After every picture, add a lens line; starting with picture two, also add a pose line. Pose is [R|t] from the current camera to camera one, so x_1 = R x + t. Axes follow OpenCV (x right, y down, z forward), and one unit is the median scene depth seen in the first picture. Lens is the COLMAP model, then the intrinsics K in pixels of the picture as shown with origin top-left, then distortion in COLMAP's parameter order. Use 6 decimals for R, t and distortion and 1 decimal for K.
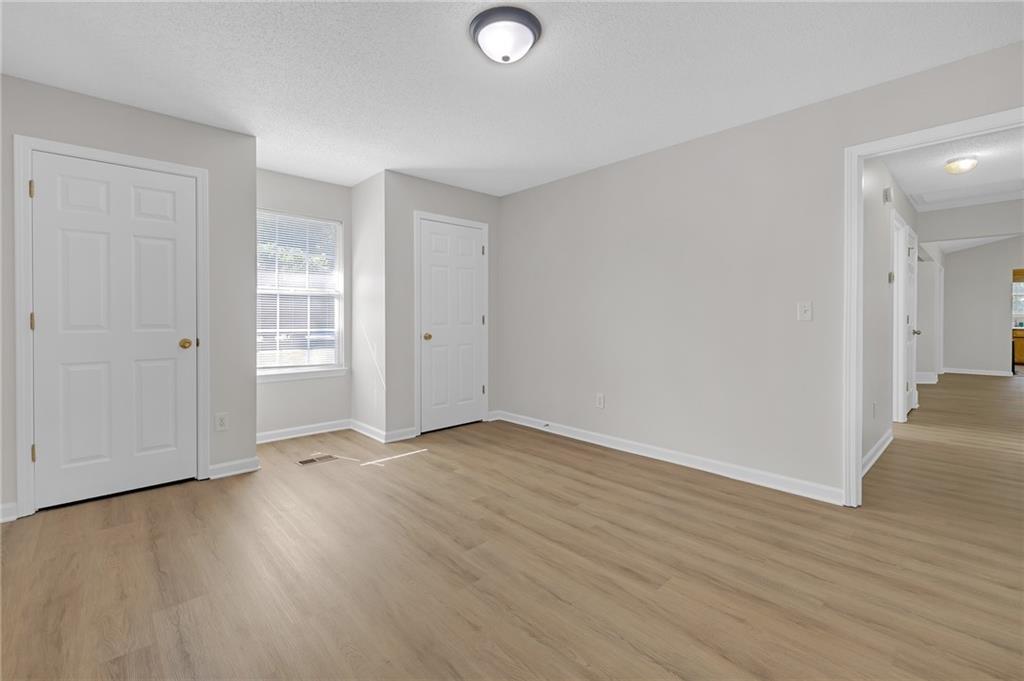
lens RADIAL K [[439.5, 0, 525.1], [0, 439.5, 319.4], [0, 0, 1]] dist [0.002182, 0.000129]
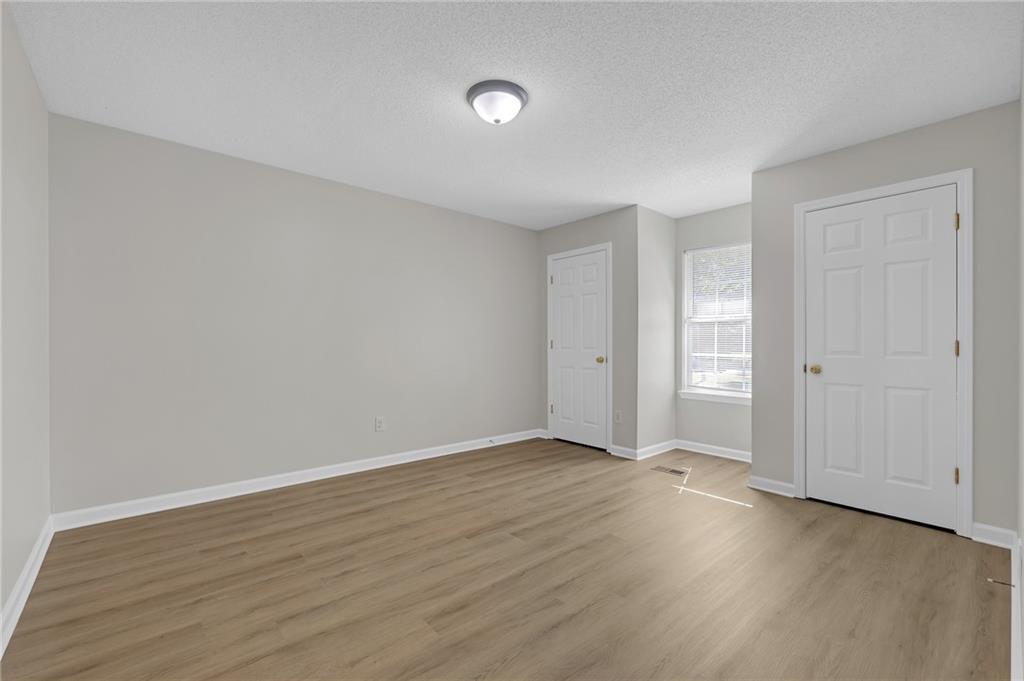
lens RADIAL K [[472.6, 0, 534.8], [0, 472.6, 341.9], [0, 0, 1]] dist [0.003581, 0.000243]
pose [[-0.058219, -0.002092, -0.998302, 0.910037], [-0.006629, 0.999977, -0.001709, -0.003259], [0.998282, 0.006519, -0.058231, 0.886383]]
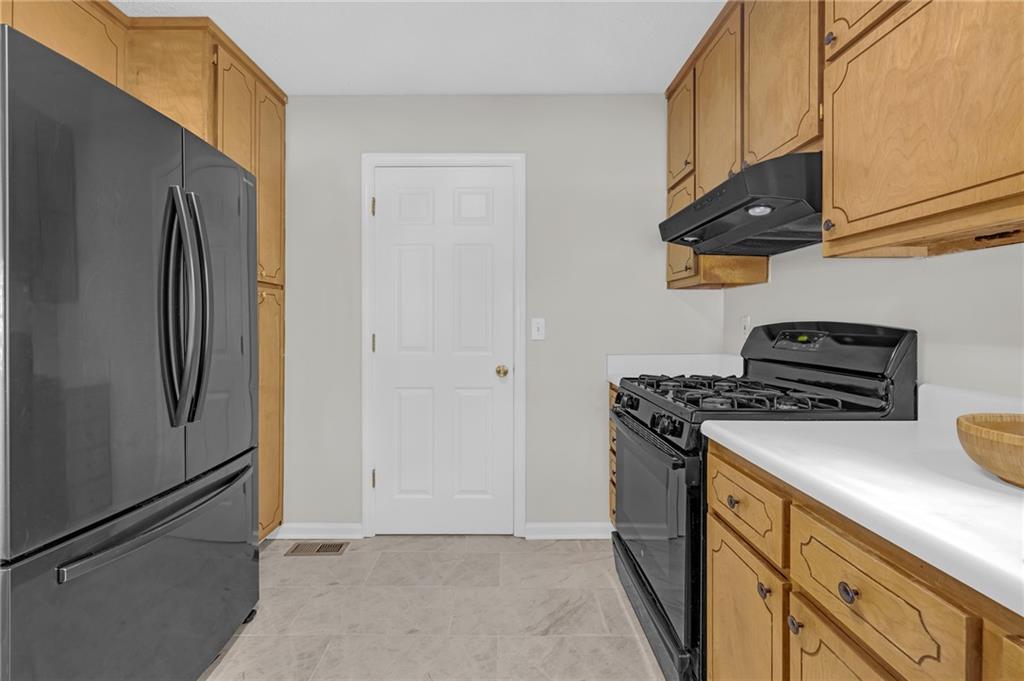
lens RADIAL K [[669.7, 0, 512.2], [0, 669.7, 363.5], [0, 0, 1]] dist [0.000536, -0.000042]
pose [[0.751947, 0.015951, -0.659031, 0.072002], [0.007631, 0.999430, 0.032898, 0.000006], [0.659180, -0.029767, 0.751396, 0.068508]]
